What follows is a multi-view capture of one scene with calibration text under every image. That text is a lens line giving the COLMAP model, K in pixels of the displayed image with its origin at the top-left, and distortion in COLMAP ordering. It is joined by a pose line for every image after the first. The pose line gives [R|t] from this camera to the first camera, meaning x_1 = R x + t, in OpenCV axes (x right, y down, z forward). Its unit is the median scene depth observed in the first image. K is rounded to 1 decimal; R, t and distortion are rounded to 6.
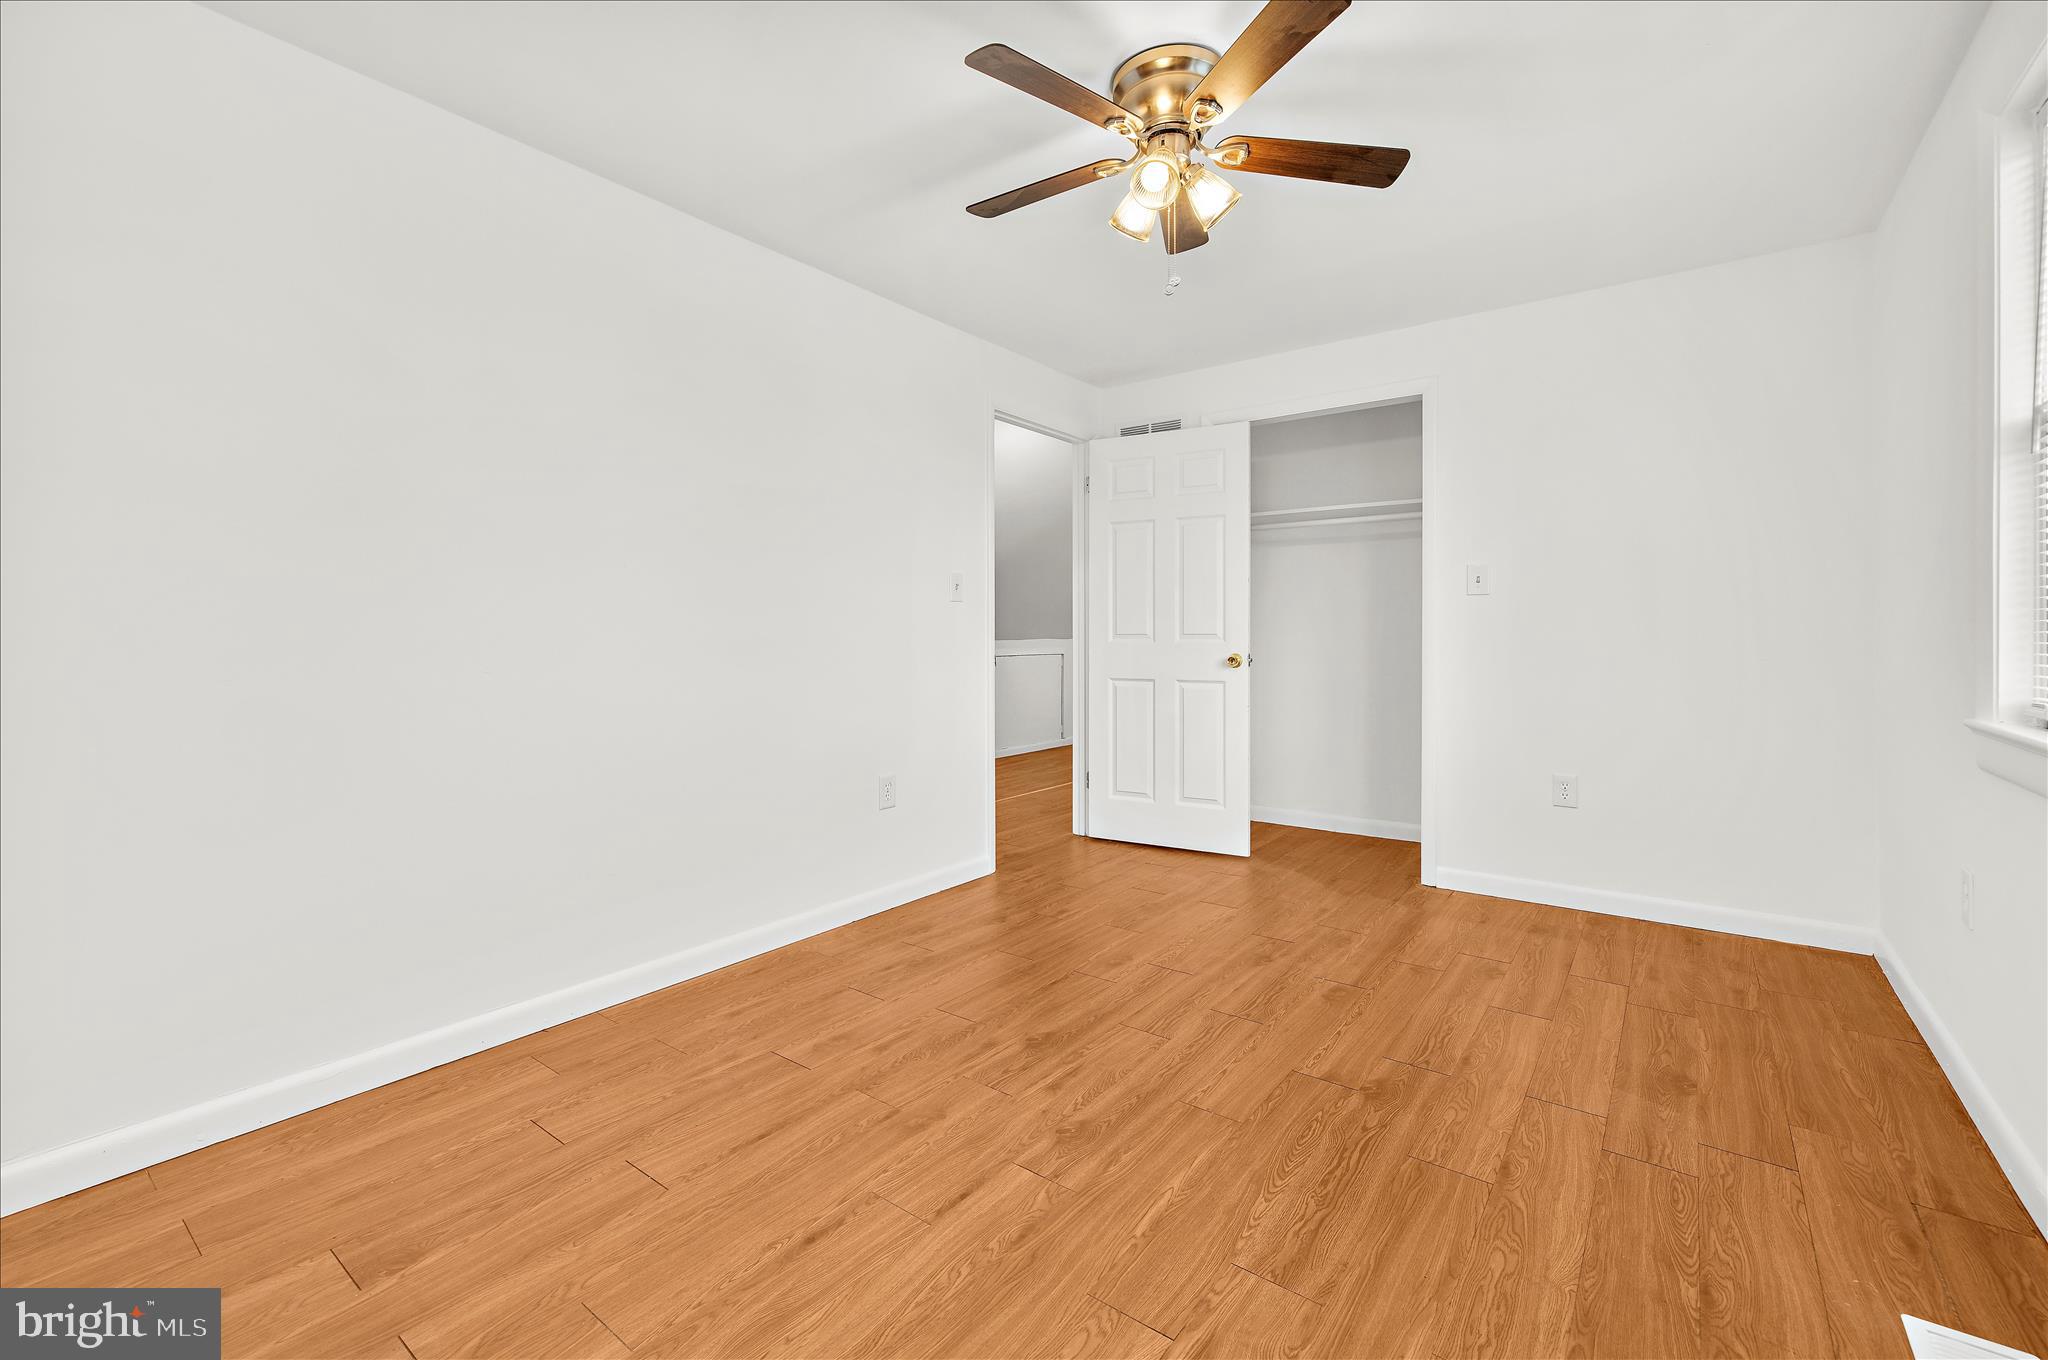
lens RADIAL K [[868.5, 0, 1015.2], [0, 868.5, 680.9], [0, 0, 1]] dist [-0.001024, 0.000043]
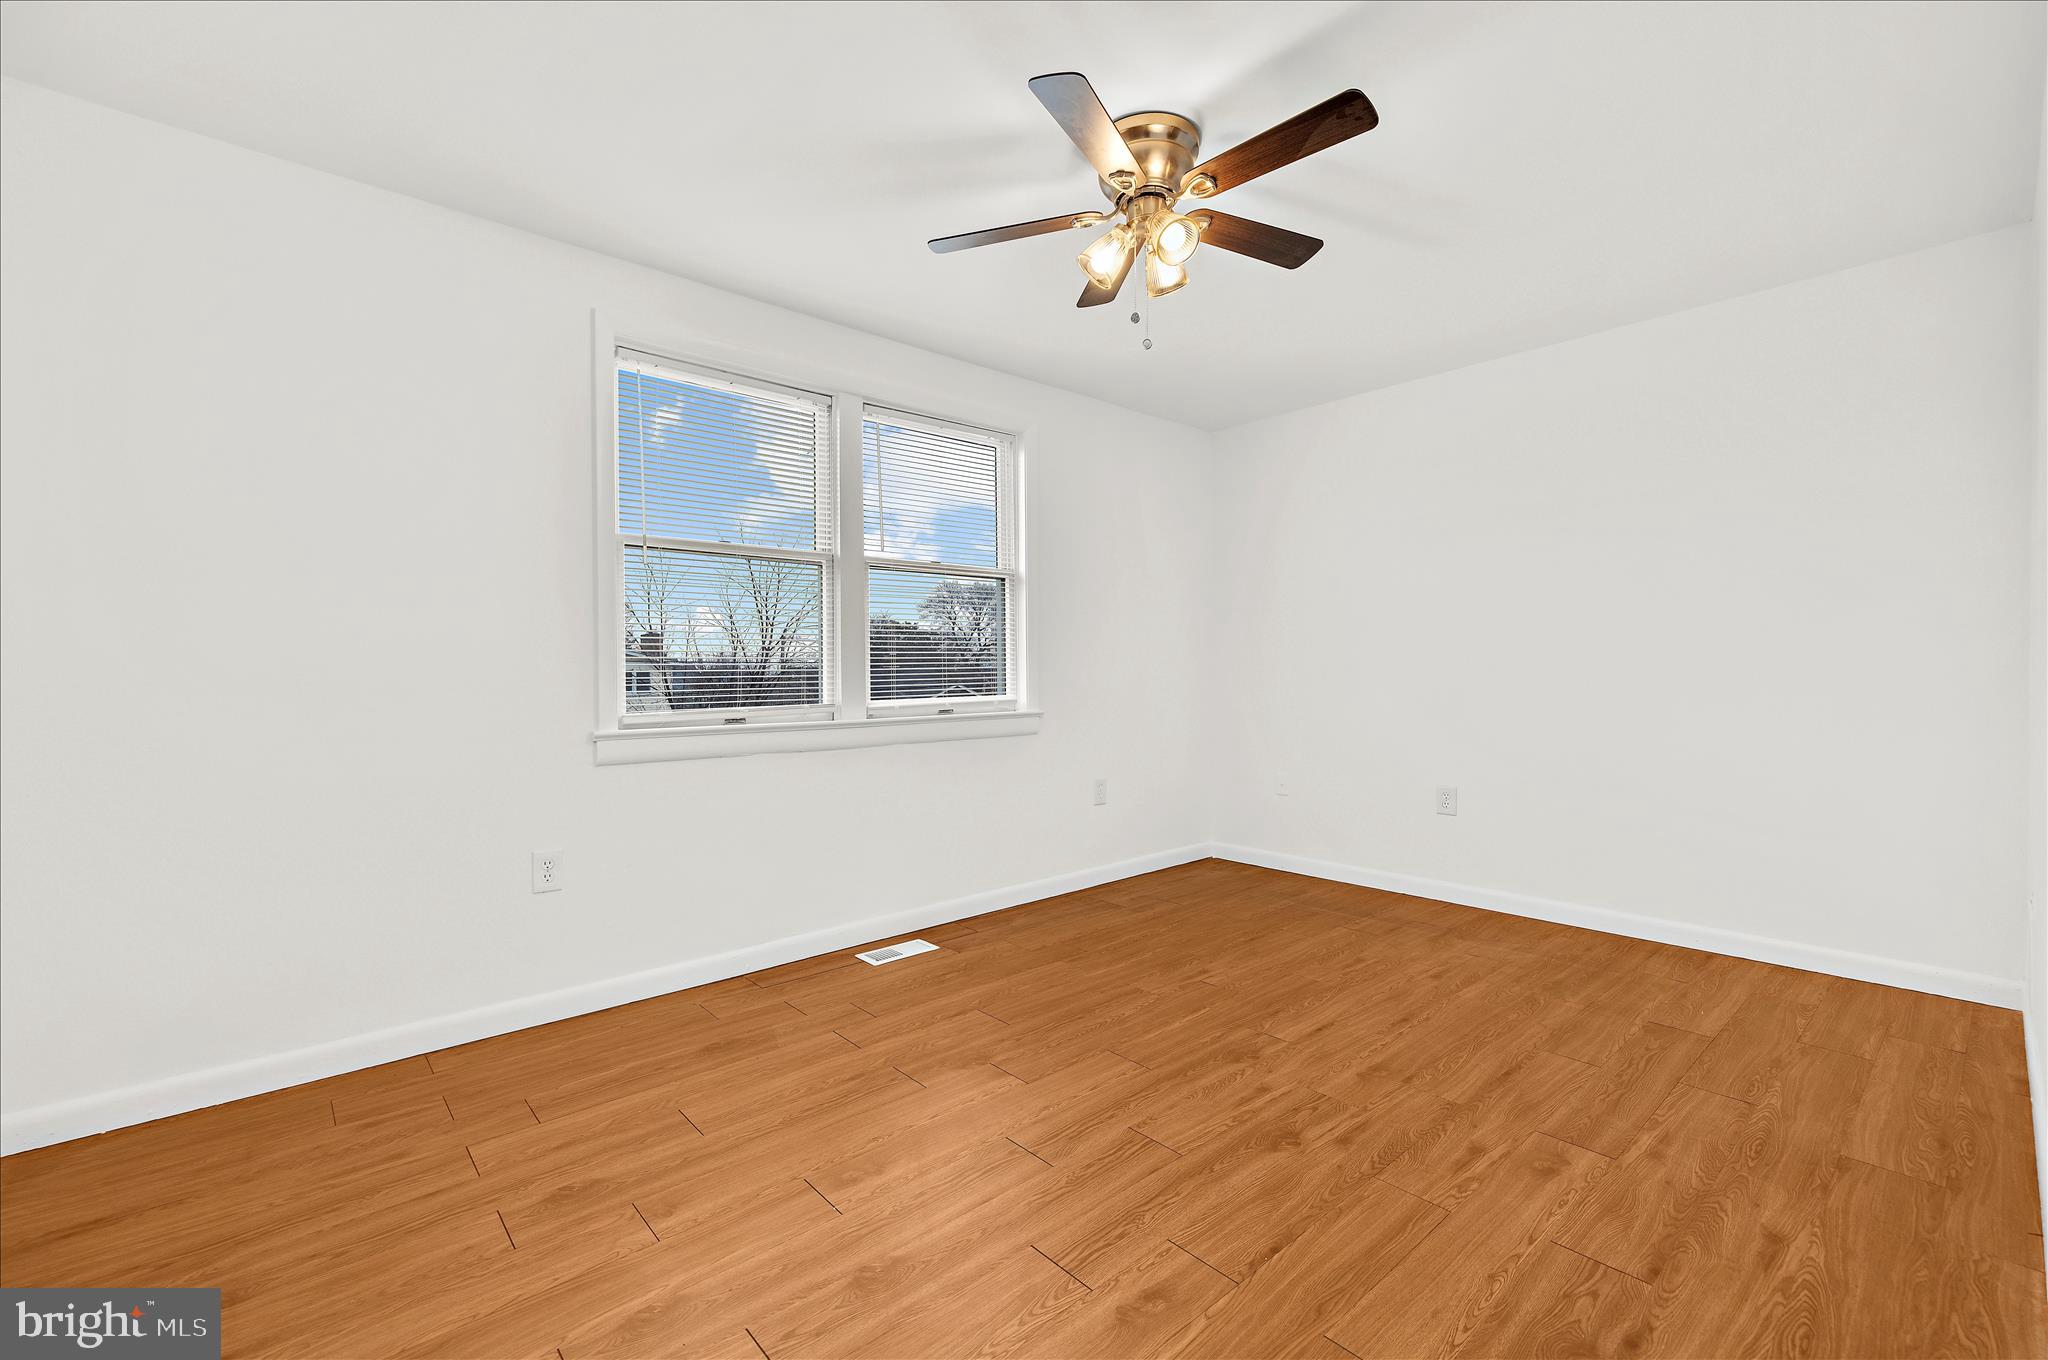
lens RADIAL K [[868.5, 0, 1015.2], [0, 868.5, 680.9], [0, 0, 1]] dist [-0.001024, 0.000043]
pose [[-0.979533, 0.006076, 0.201192, 0.122065], [0.018533, 0.998021, 0.060093, -0.100699], [-0.200429, 0.062592, -0.977707, 2.016922]]
